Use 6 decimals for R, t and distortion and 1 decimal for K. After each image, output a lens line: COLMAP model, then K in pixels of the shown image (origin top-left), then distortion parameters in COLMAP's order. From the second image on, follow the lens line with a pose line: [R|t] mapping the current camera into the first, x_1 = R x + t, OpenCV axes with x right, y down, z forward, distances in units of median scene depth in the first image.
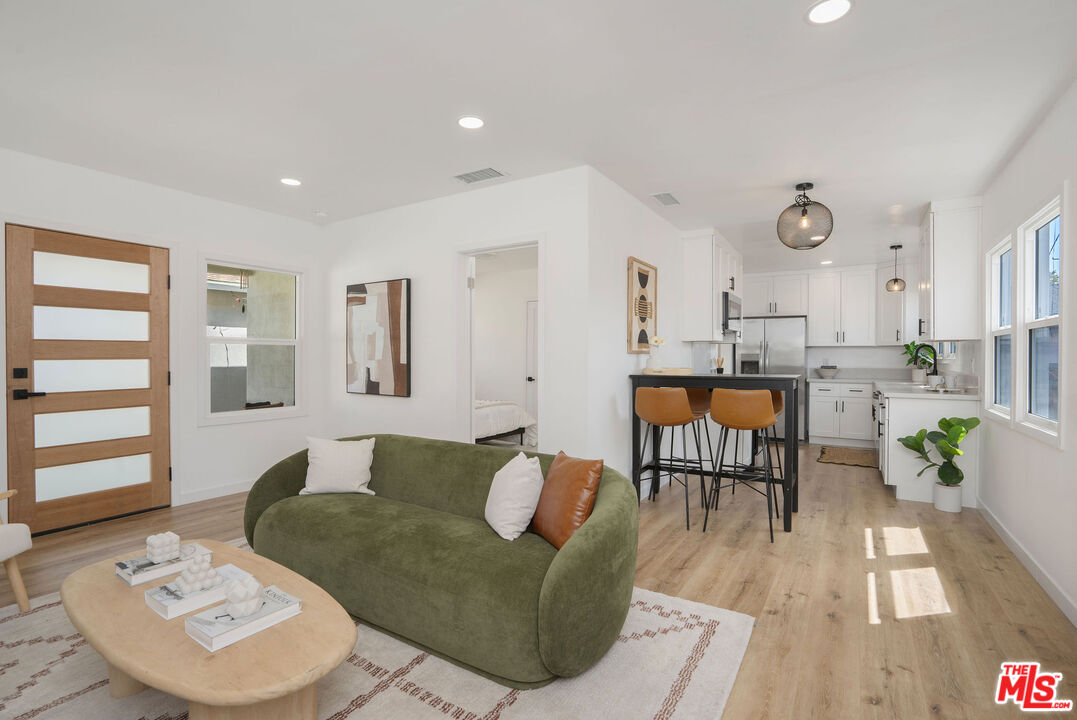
lens RADIAL K [[525.0, 0, 540.6], [0, 525.0, 358.4], [0, 0, 1]] dist [-0.002630, 0.000267]
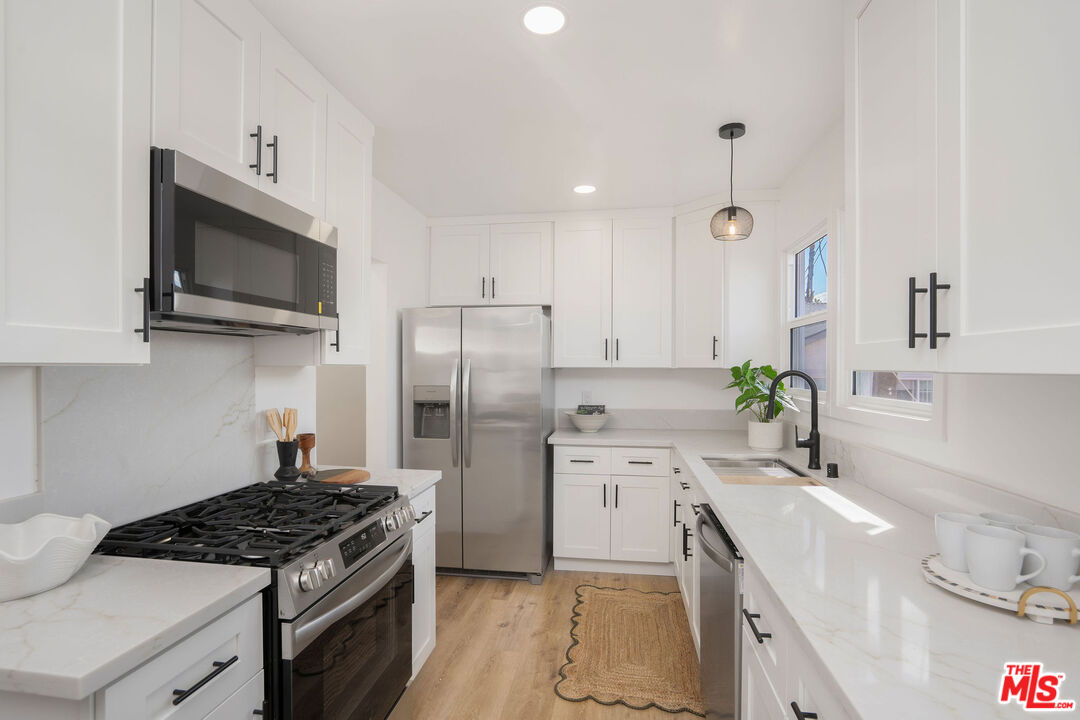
lens RADIAL K [[526.5, 0, 539.6], [0, 526.5, 364.9], [0, 0, 1]] dist [-0.002630, 0.000267]
pose [[0.922297, 0.006342, 0.386429, 0.297542], [0.000392, 0.999849, -0.017345, -0.017057], [-0.386481, 0.016148, 0.922156, 0.532697]]
